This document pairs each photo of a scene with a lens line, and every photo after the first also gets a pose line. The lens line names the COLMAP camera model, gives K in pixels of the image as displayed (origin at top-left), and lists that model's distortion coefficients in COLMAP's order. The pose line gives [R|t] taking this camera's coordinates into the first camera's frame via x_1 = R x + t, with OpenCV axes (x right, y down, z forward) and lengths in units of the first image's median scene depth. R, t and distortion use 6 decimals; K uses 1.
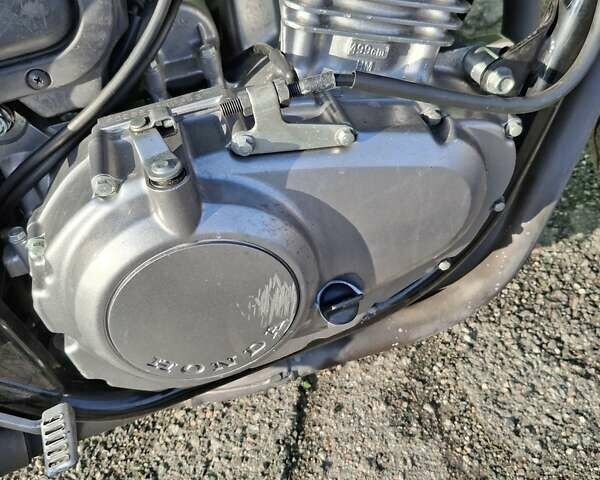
lens RADIAL K [[613.7, 0, 300.0], [0, 613.7, 240.0], [0, 0, 1]] dist [-0.000436, -0.006966]
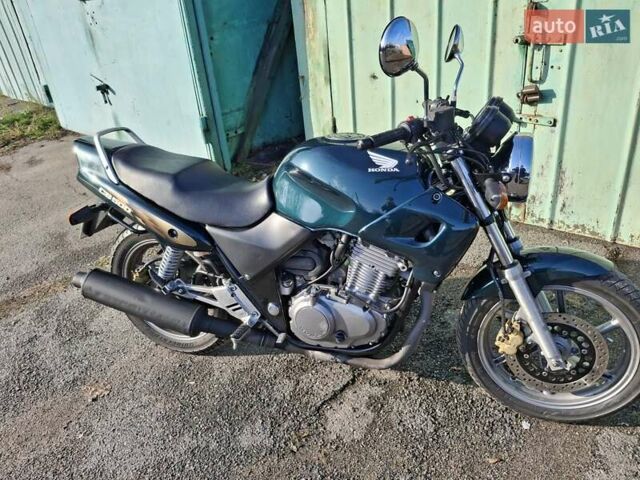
lens RADIAL K [[464.3, 0, 320.0], [0, 464.3, 240.0], [0, 0, 1]] dist [0.095852, -0.160499]
pose [[0.817720, 0.318933, -0.479182, 1.533810], [-0.437933, 0.884957, -0.158321, 0.087649], [0.373562, 0.339311, 0.863319, -2.603499]]
